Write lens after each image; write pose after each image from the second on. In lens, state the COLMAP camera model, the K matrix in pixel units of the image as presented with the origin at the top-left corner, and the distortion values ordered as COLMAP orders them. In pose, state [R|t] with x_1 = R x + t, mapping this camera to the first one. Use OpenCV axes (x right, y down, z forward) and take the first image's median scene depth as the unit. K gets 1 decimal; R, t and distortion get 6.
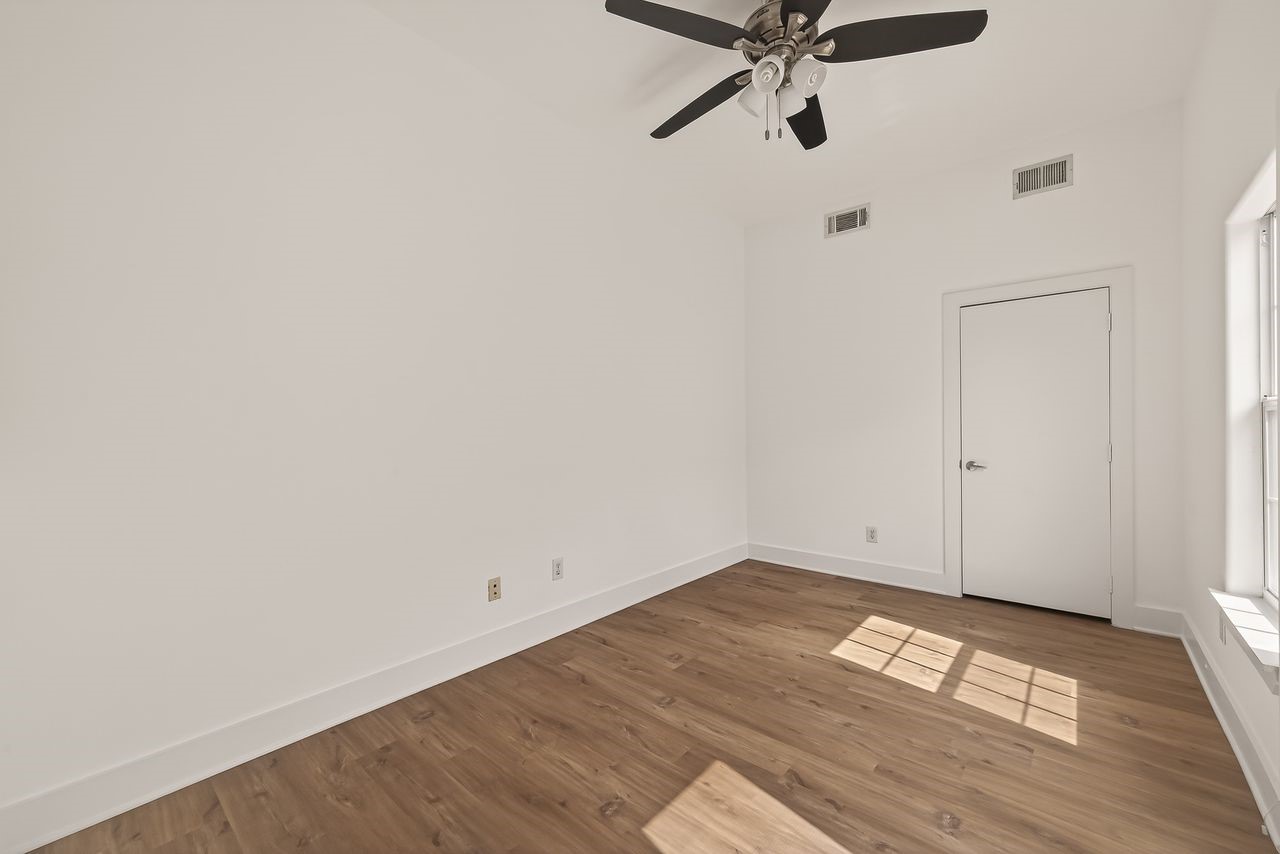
lens RADIAL K [[507.0, 0, 638.2], [0, 507.0, 430.4], [0, 0, 1]] dist [0.014252, -0.000606]
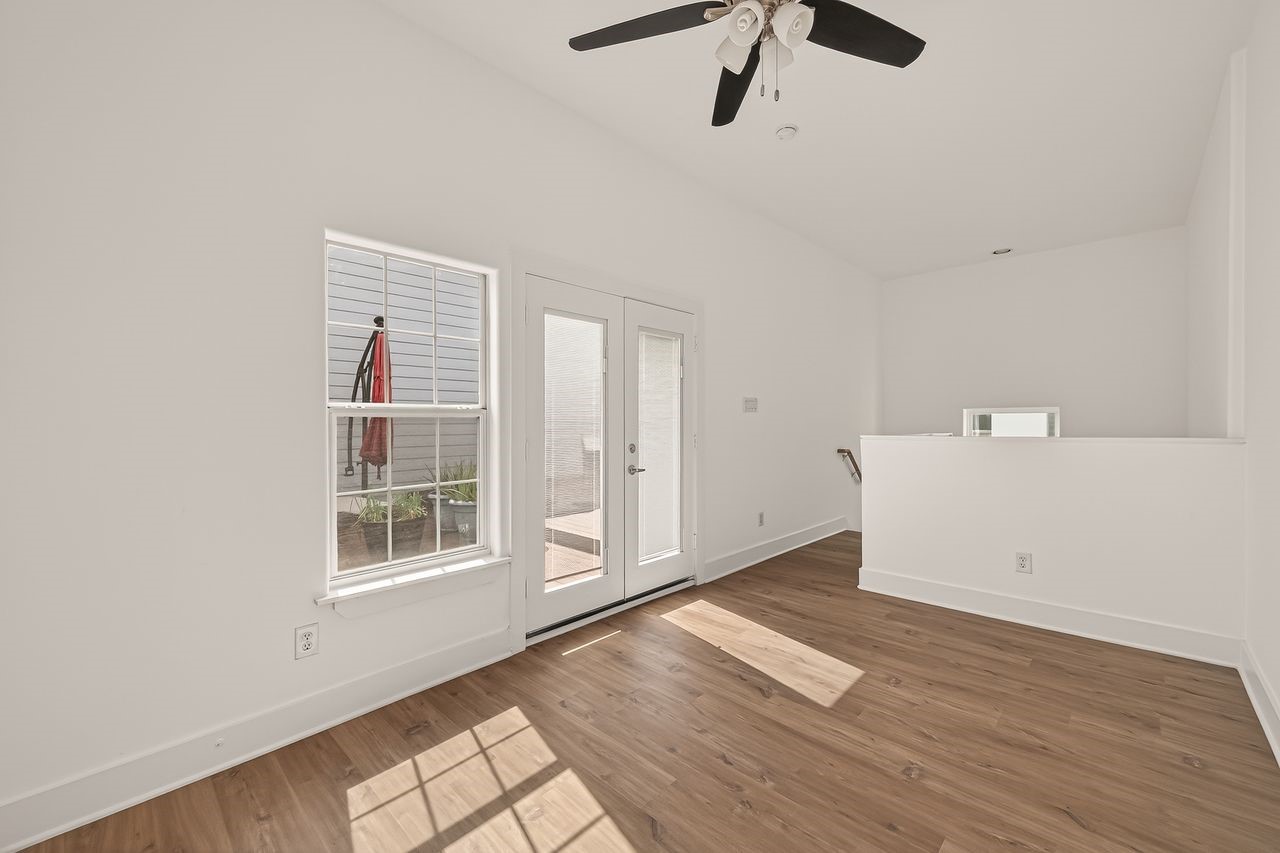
lens RADIAL K [[507.0, 0, 640.3], [0, 507.0, 421.2], [0, 0, 1]] dist [0.014252, -0.000606]
pose [[-0.998943, 0.013581, 0.043910, 0.485603], [0.013618, 0.999907, 0.000547, -0.023239], [-0.043898, 0.001144, -0.999035, 2.011711]]
